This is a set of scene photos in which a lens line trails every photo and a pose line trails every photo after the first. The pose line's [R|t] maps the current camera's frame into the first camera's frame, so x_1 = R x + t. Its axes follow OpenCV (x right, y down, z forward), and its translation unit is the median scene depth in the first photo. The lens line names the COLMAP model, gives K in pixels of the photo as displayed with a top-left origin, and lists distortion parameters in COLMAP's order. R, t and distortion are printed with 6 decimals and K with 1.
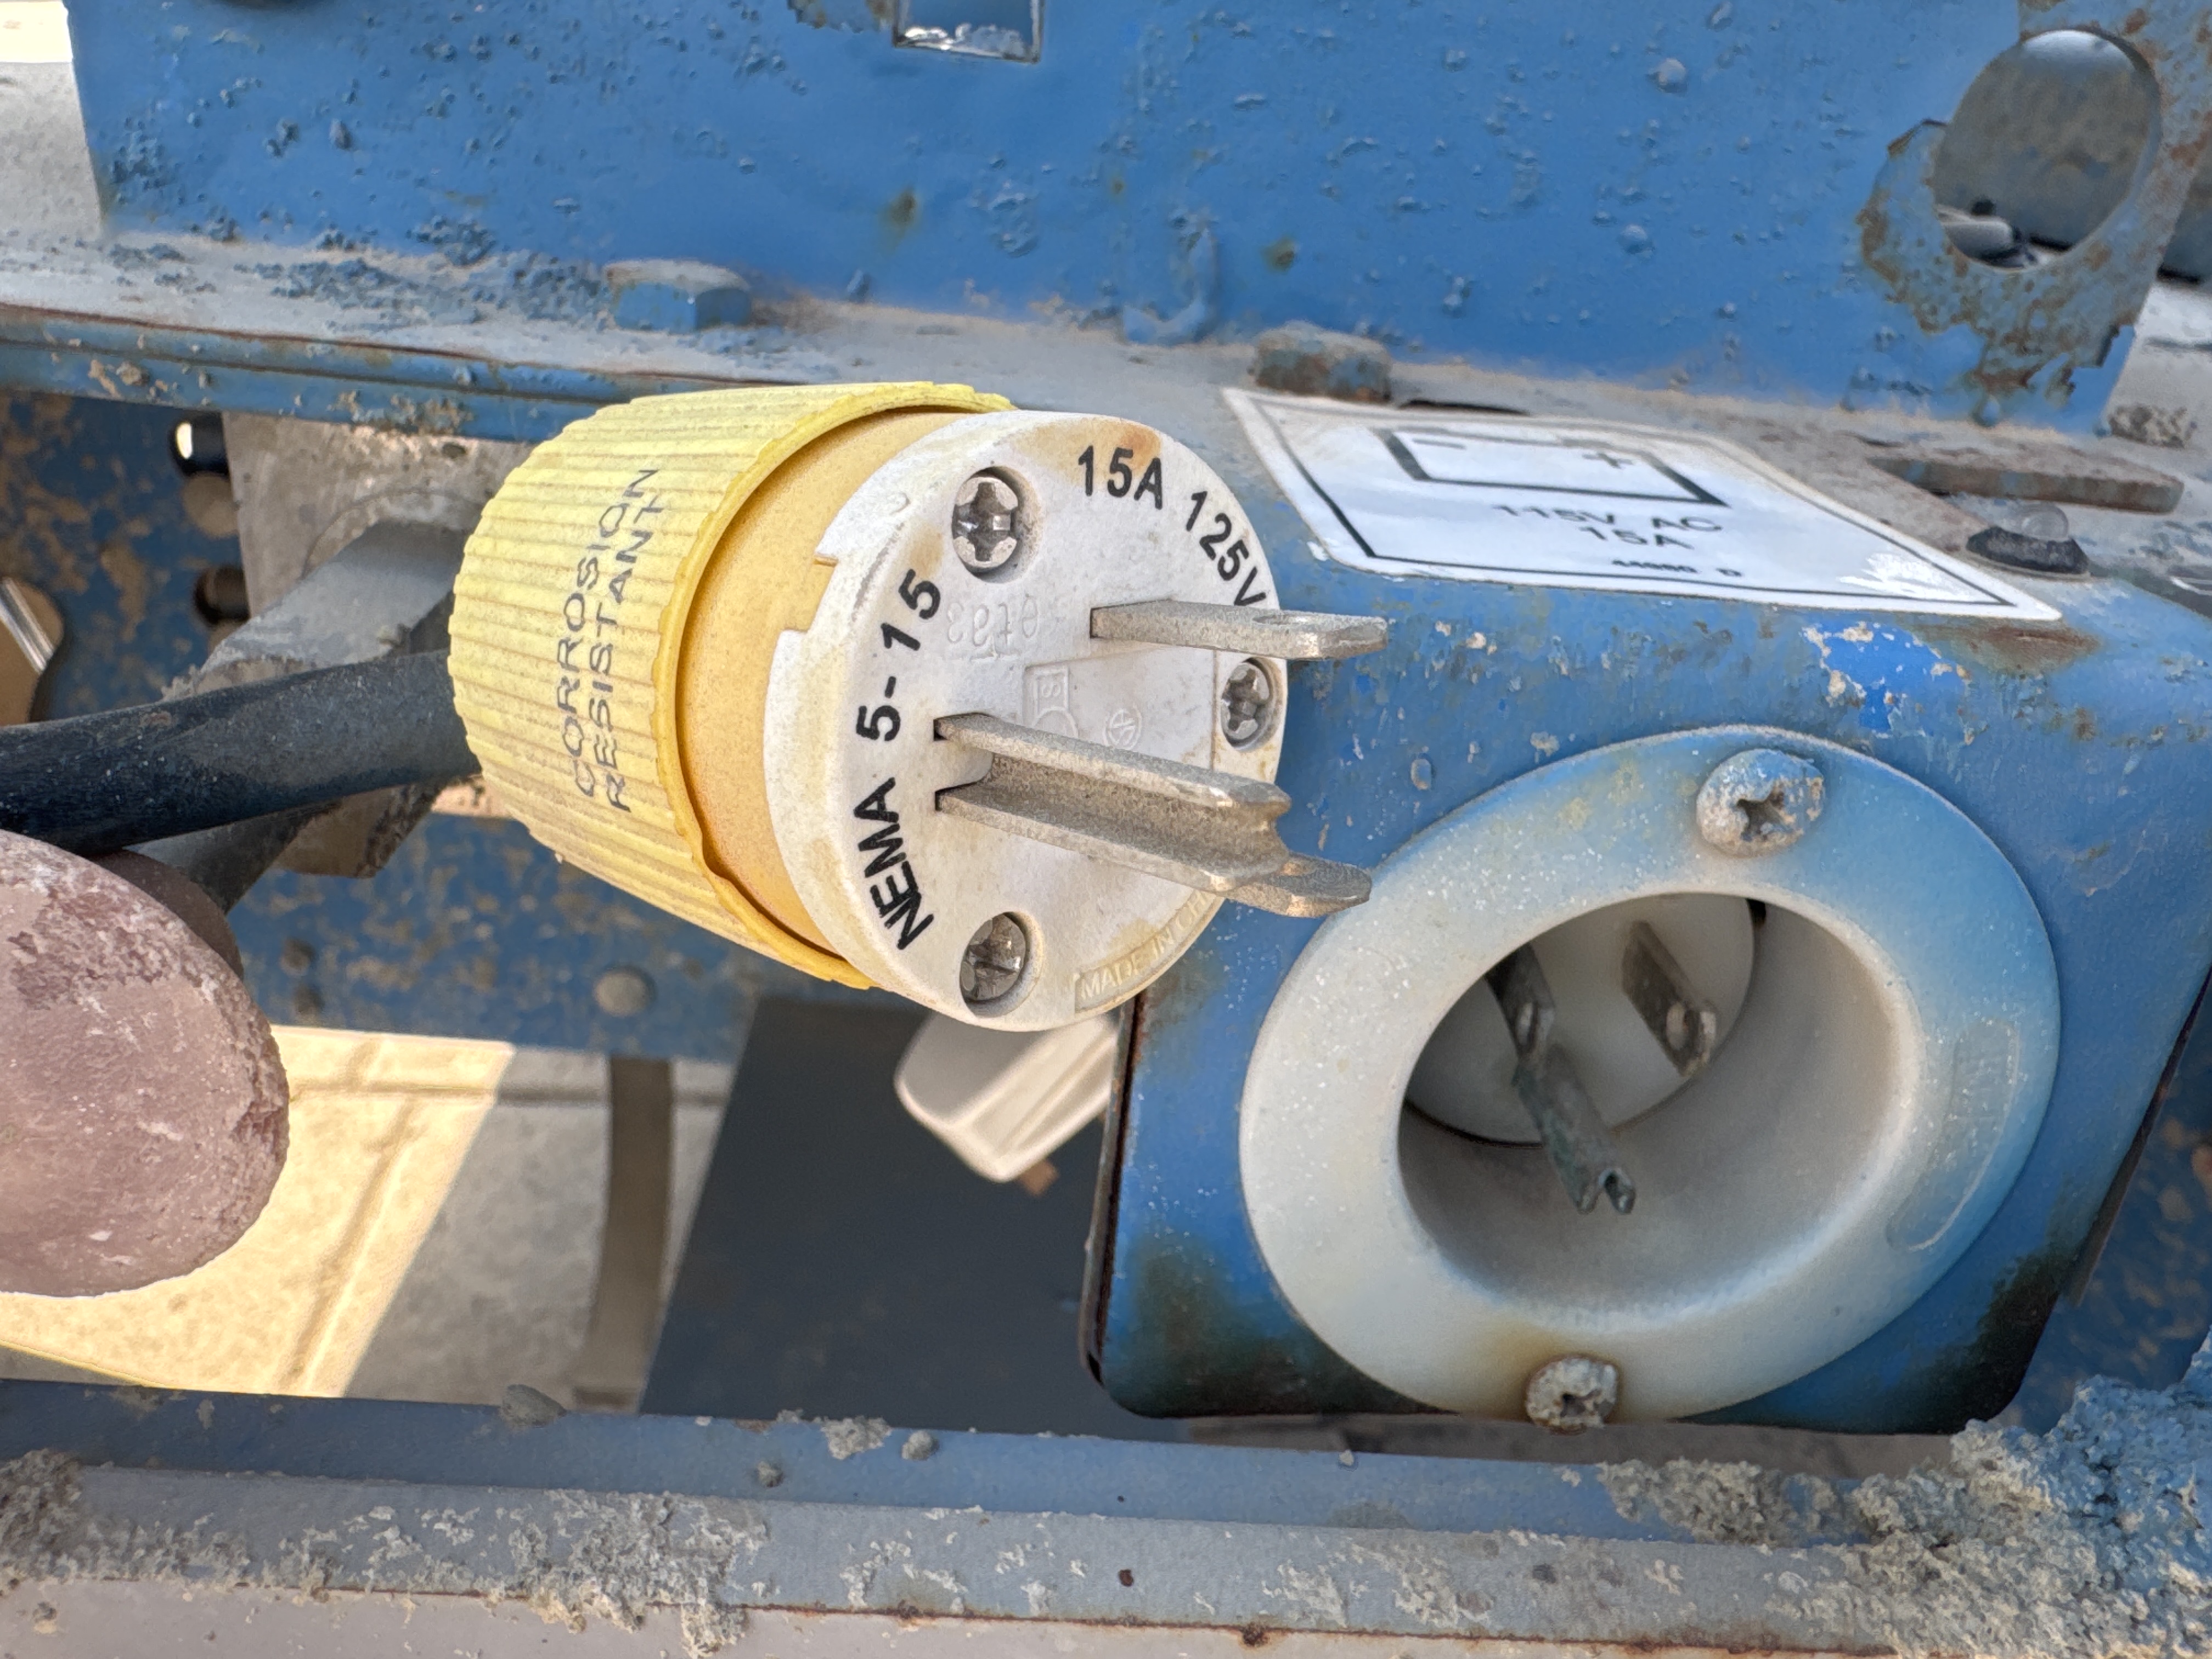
lens RADIAL K [[1587.4, 0, 1106.0], [0, 1587.4, 829.5], [0, 0, 1]] dist [-0.006979, 0.001448]
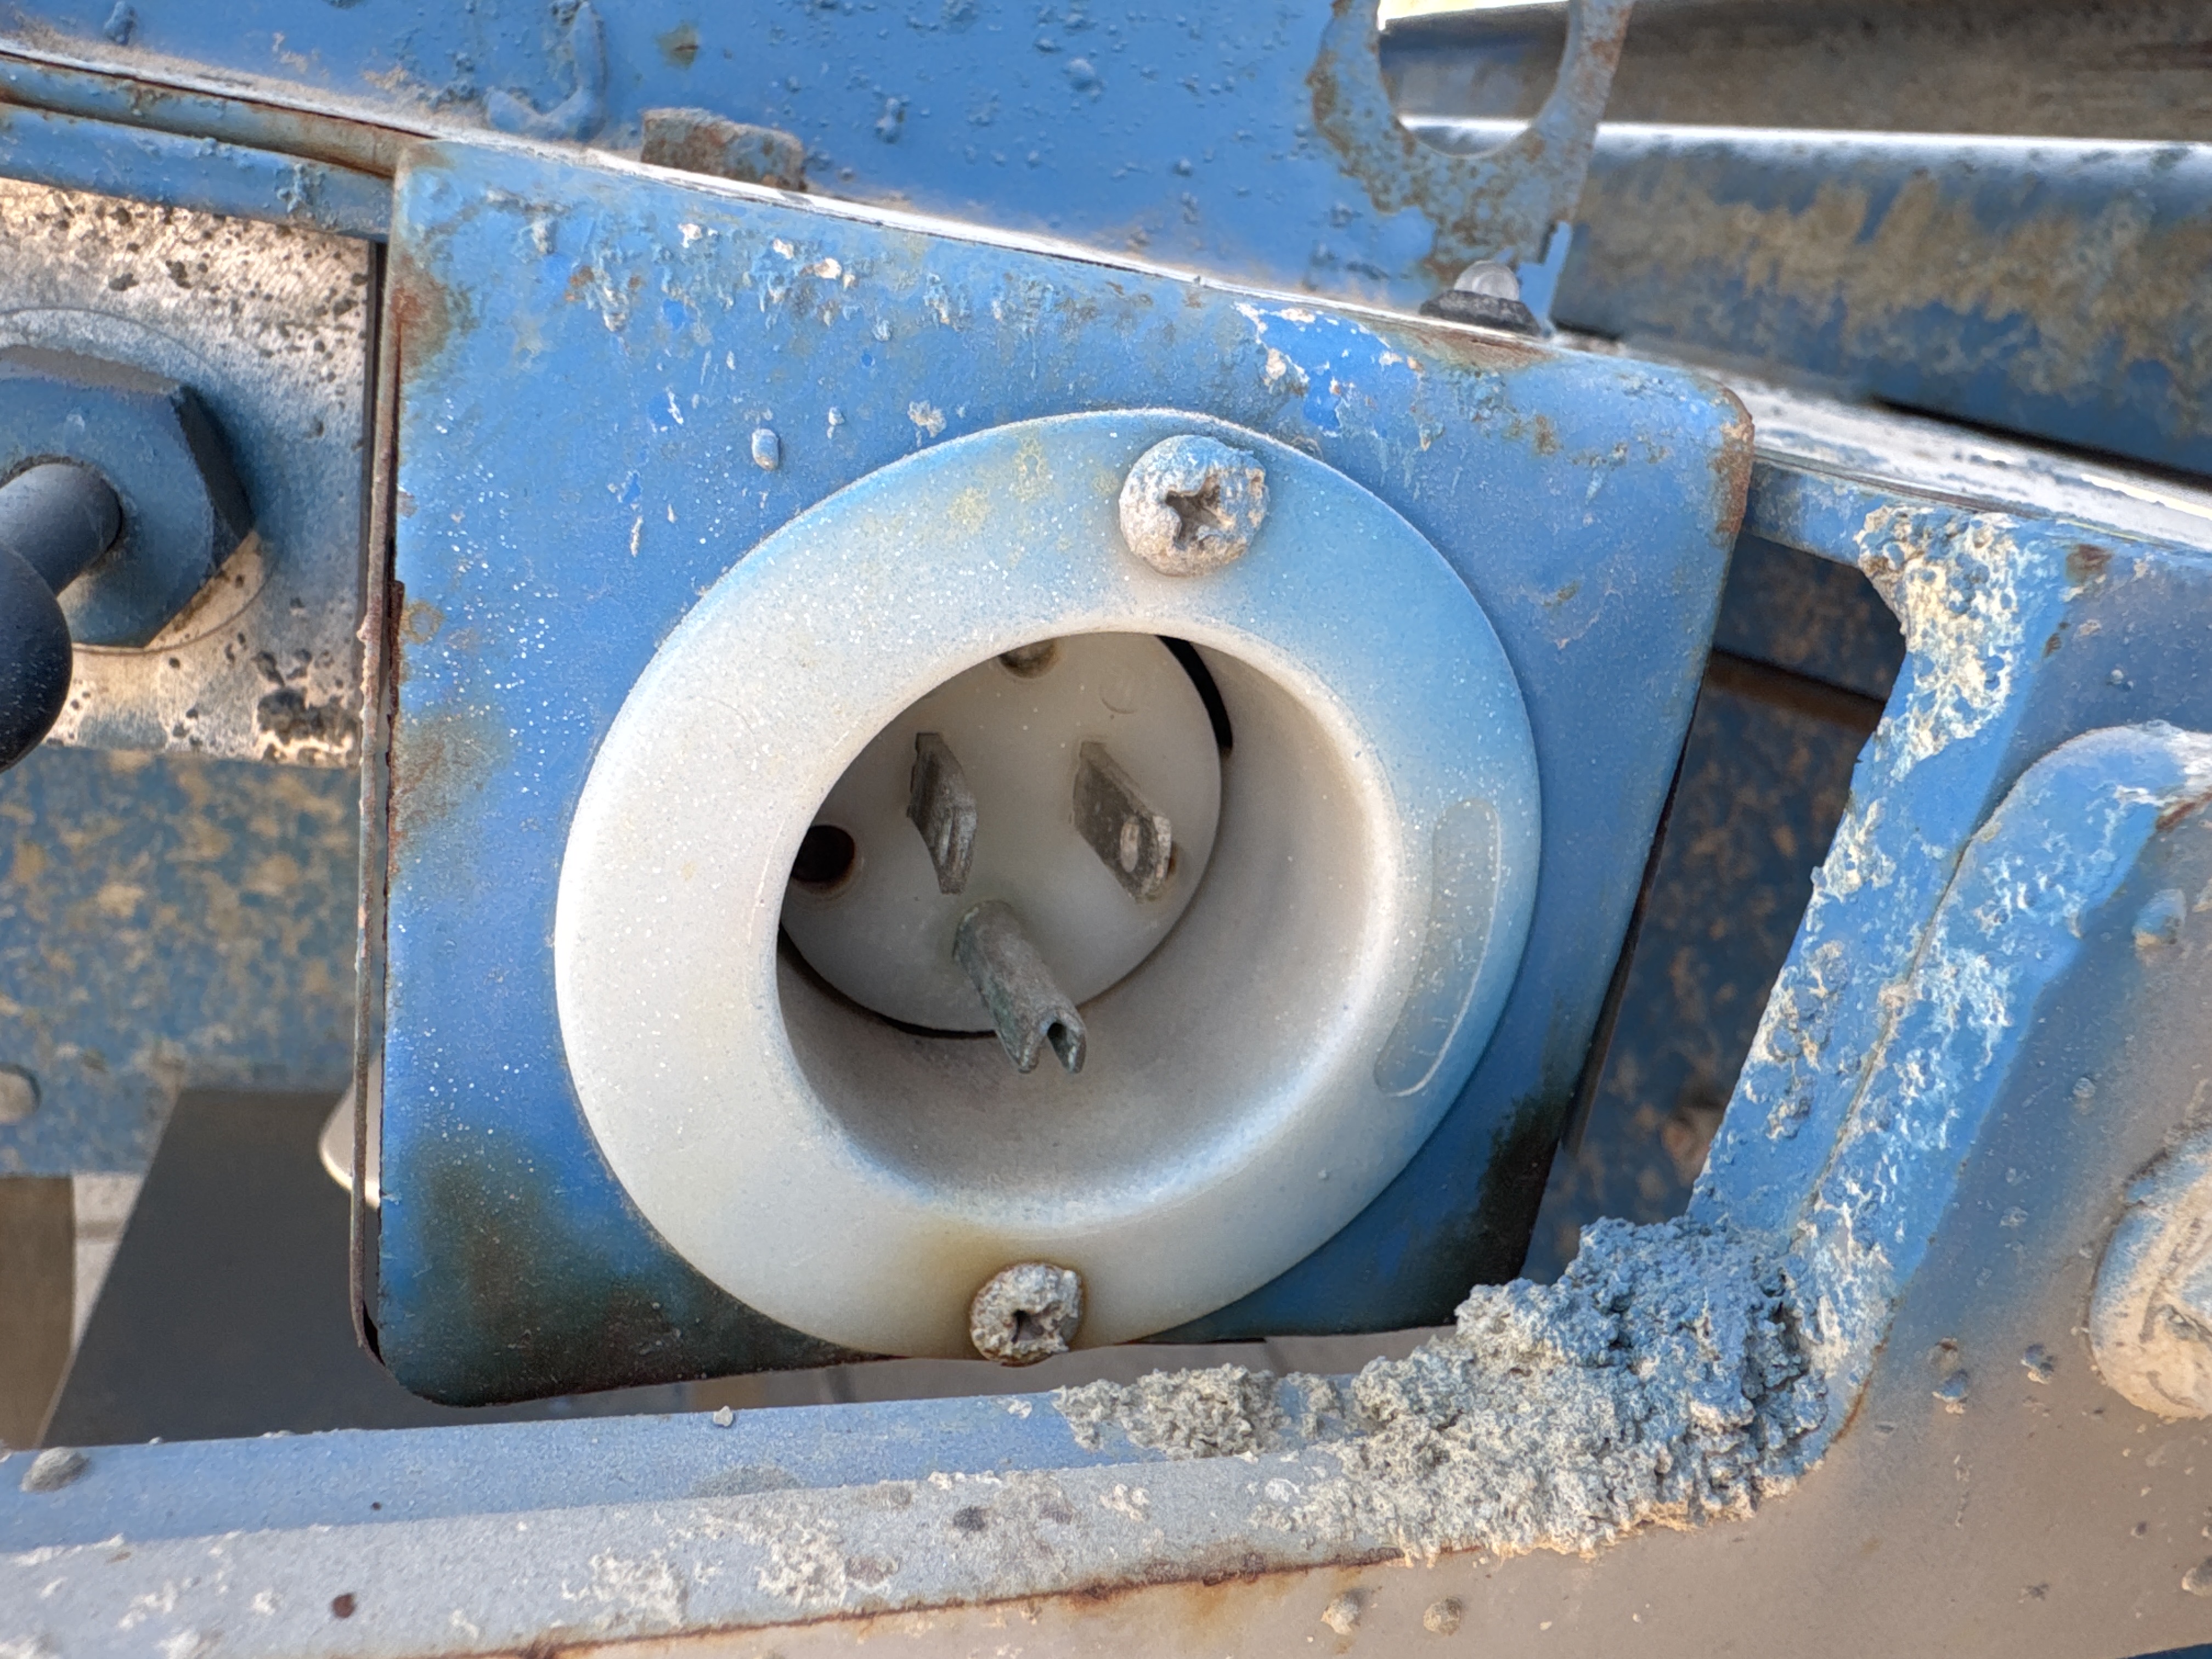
lens RADIAL K [[1587.4, 0, 1106.0], [0, 1587.4, 829.5], [0, 0, 1]] dist [-0.006979, 0.001448]
pose [[0.961264, -0.023782, 0.274602, 0.137112], [0.041151, 0.997488, -0.057665, 0.185729], [-0.272541, 0.066731, 0.959827, 0.235921]]
